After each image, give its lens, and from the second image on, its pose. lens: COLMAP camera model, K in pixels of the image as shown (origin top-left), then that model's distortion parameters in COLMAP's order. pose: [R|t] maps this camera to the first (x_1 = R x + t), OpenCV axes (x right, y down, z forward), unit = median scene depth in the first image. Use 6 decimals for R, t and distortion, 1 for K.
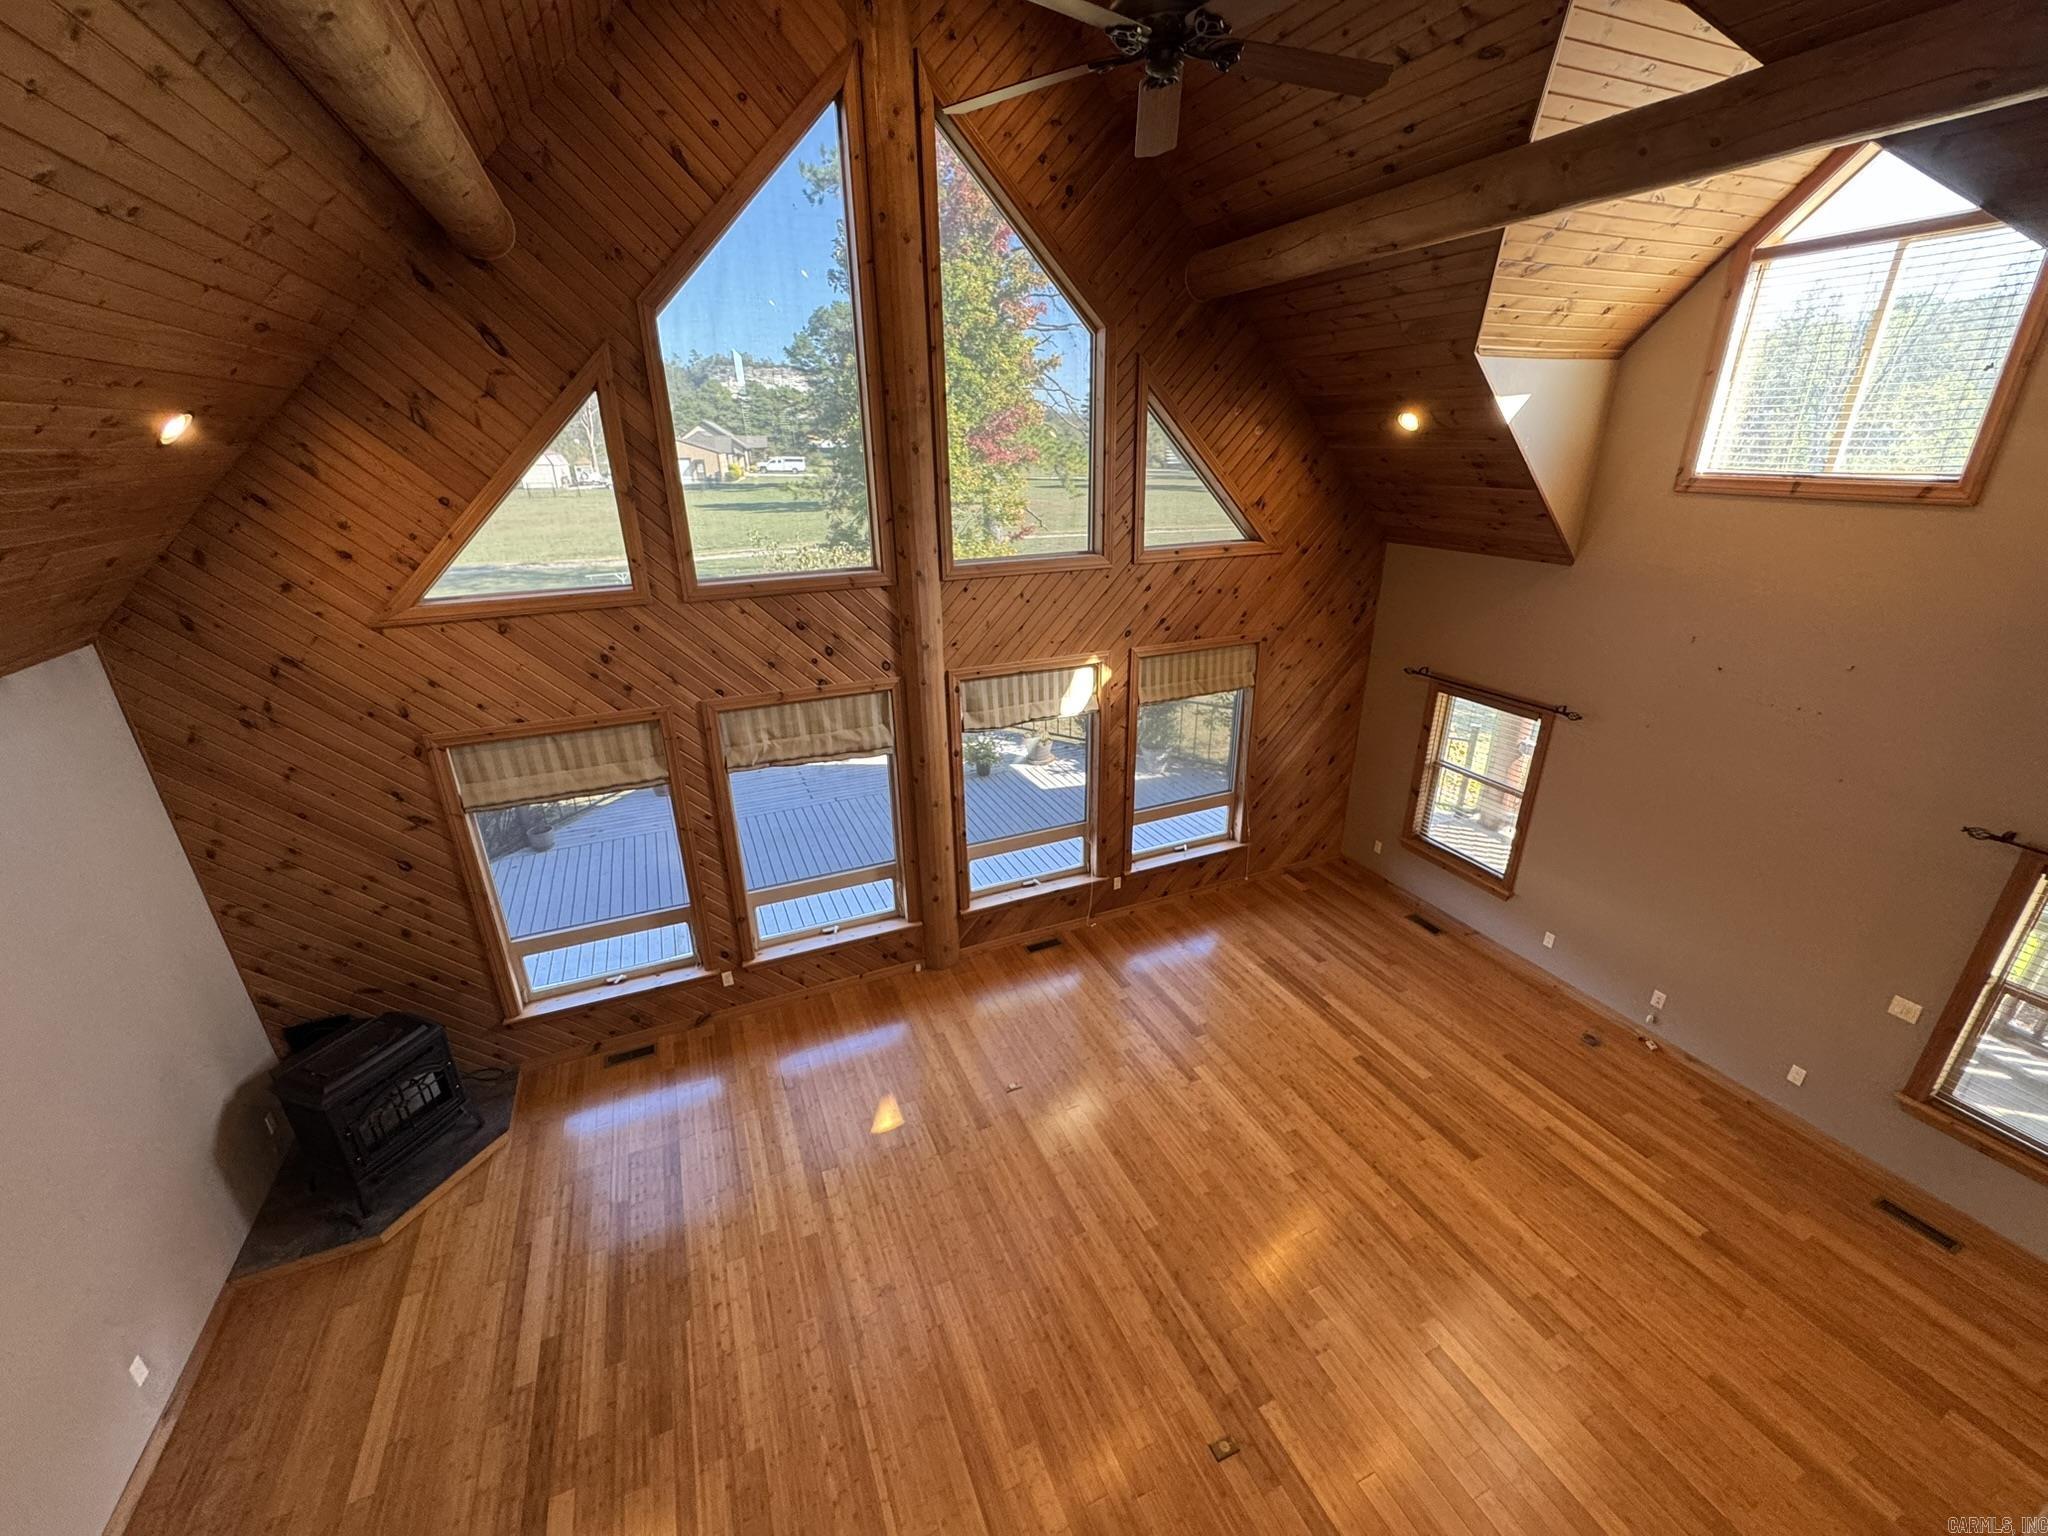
lens RADIAL K [[819.8, 0, 1023.5], [0, 819.8, 763.0], [0, 0, 1]] dist [0.001197, -0.000309]
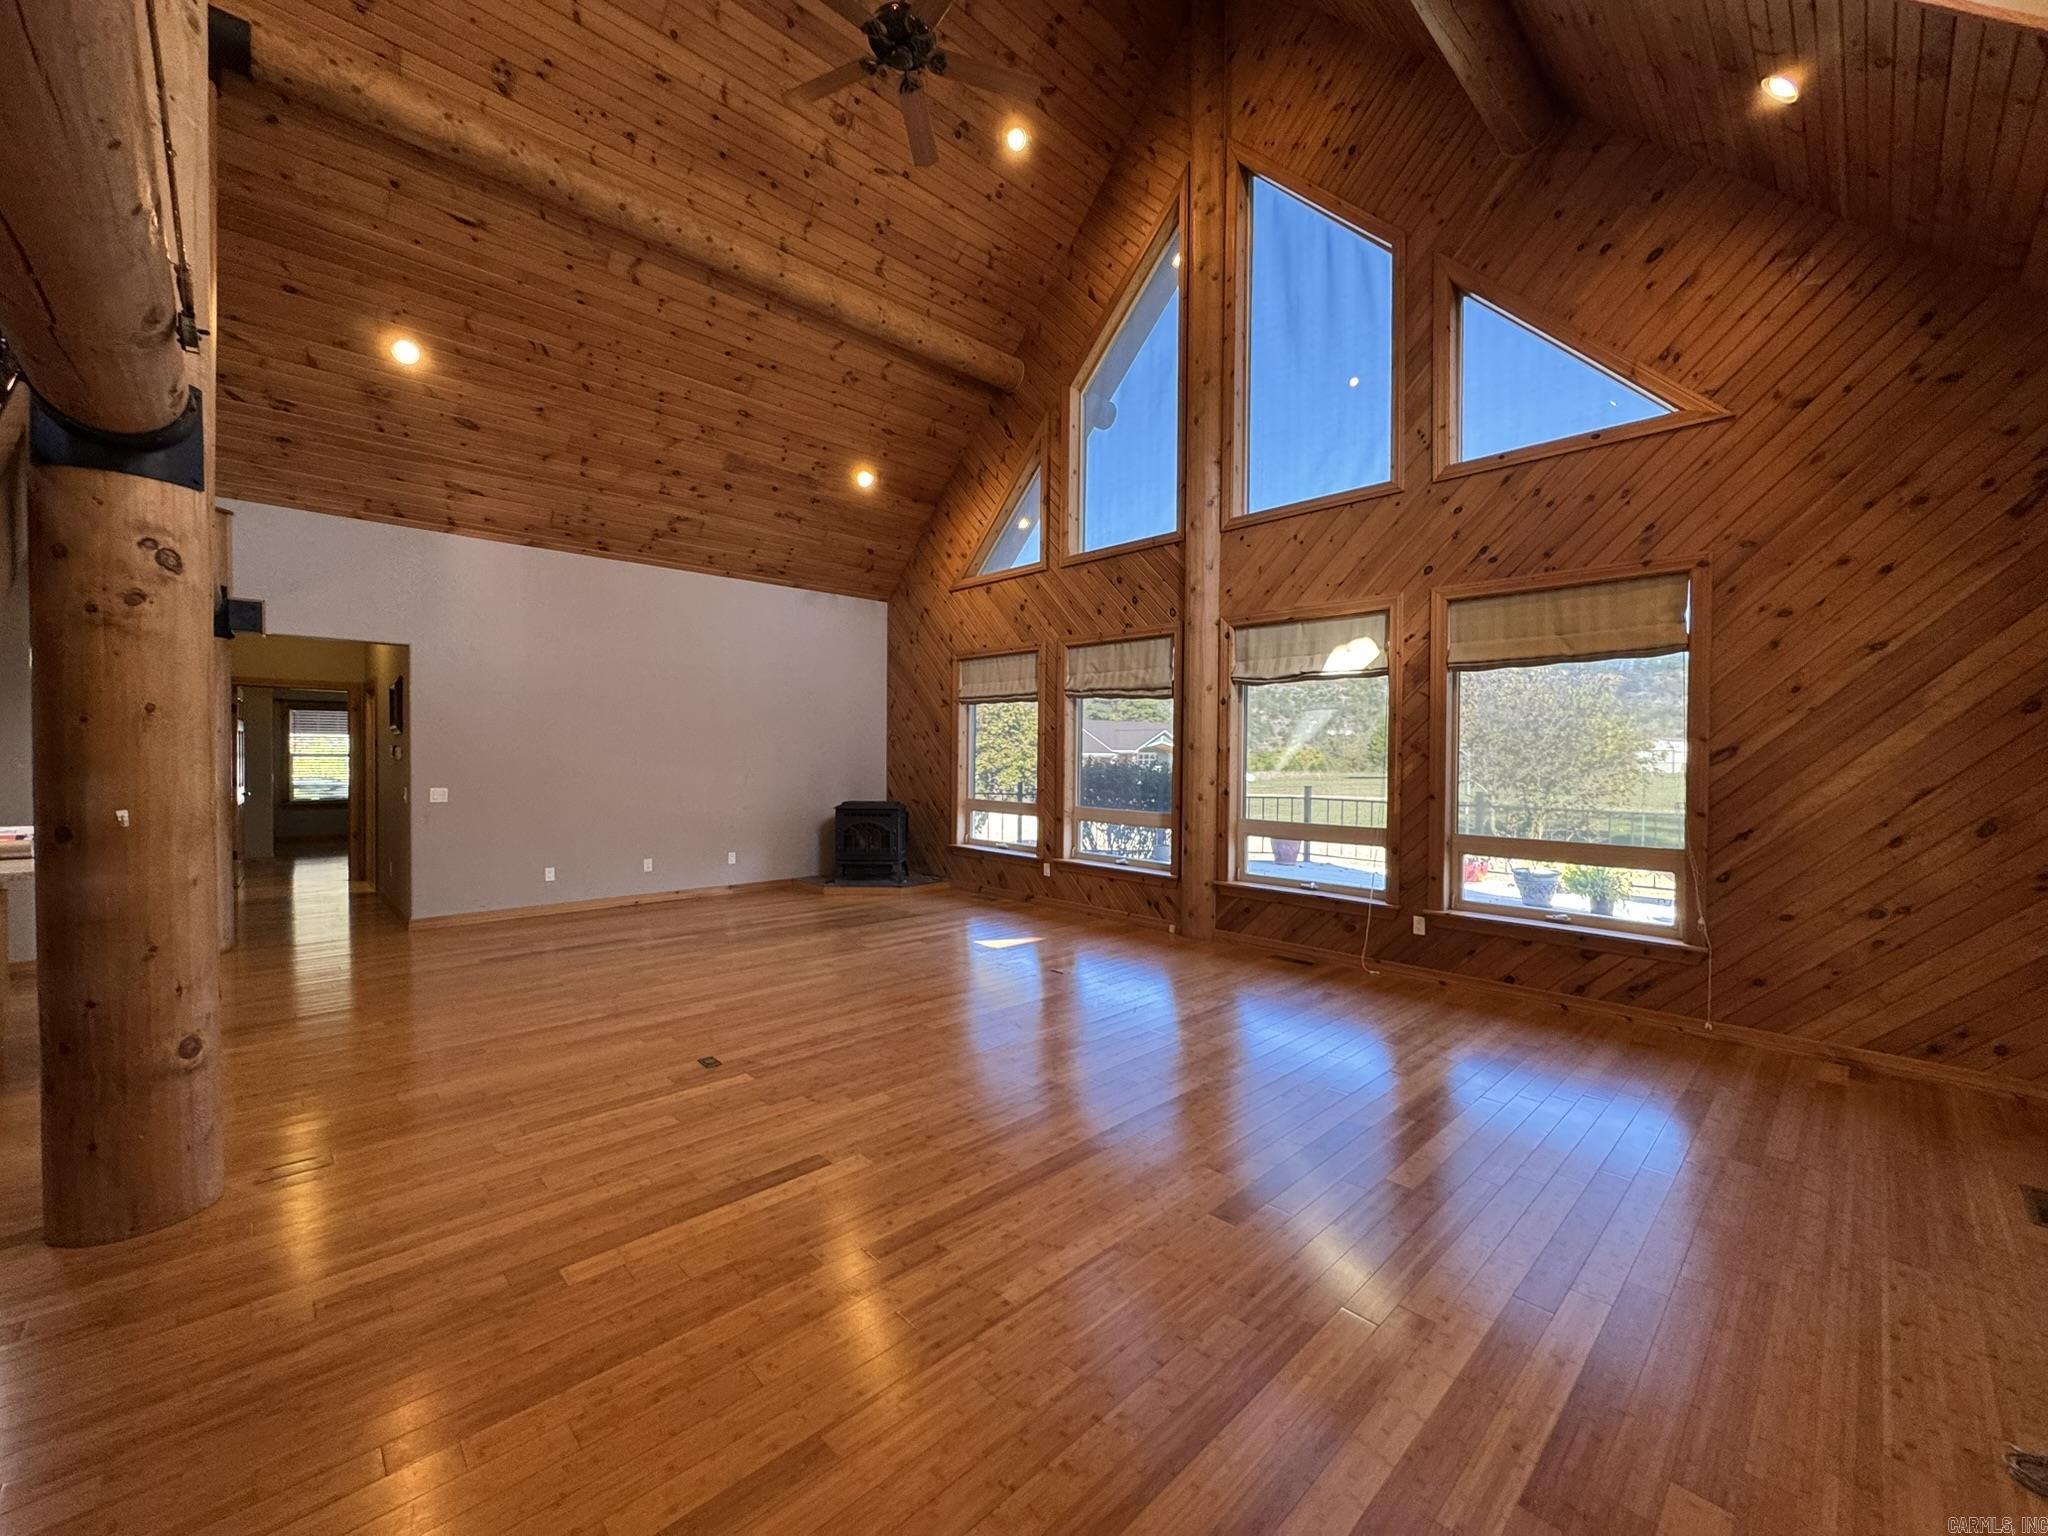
lens RADIAL K [[819.8, 0, 1024.7], [0, 819.8, 762.2], [0, 0, 1]] dist [0.001197, -0.000309]
pose [[0.344082, 0.023698, -0.938641, 0.822725], [-0.357412, 0.927728, -0.107596, 0.266416], [0.868254, 0.372503, 0.327684, 0.517852]]
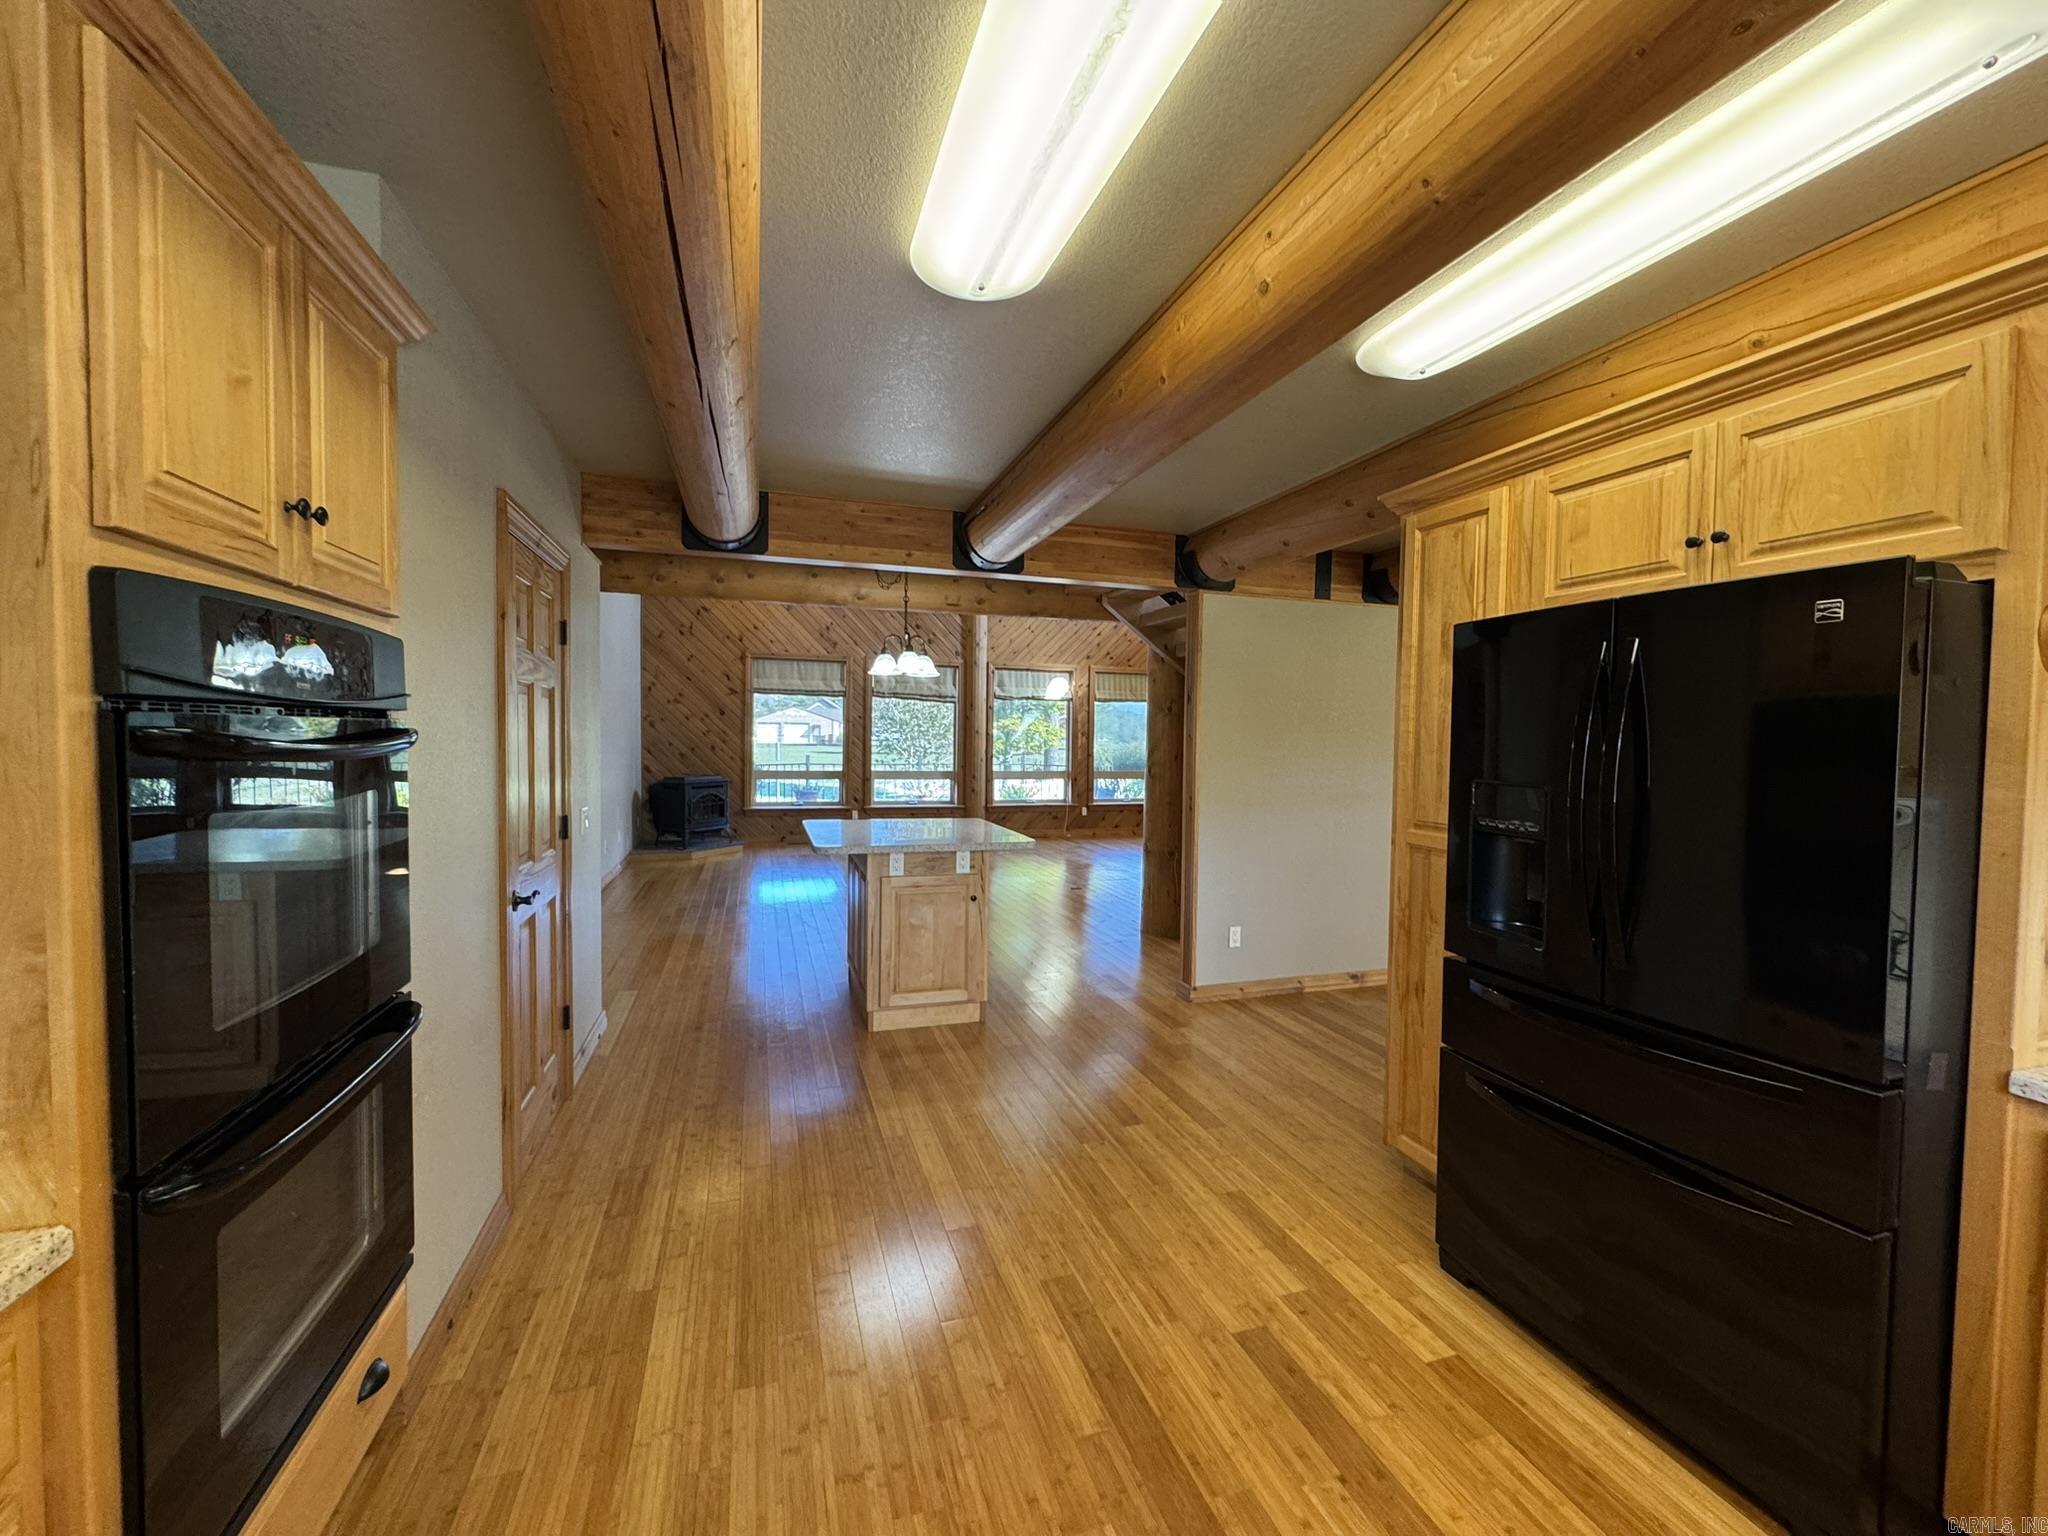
lens RADIAL K [[819.8, 0, 1025.2], [0, 819.8, 770.0], [0, 0, 1]] dist [0.001197, -0.000309]
pose [[0.994884, 0.031909, -0.095850, 0.188702], [-0.061550, 0.943824, -0.324665, 0.759308], [0.080106, 0.328904, 0.940960, -0.729231]]
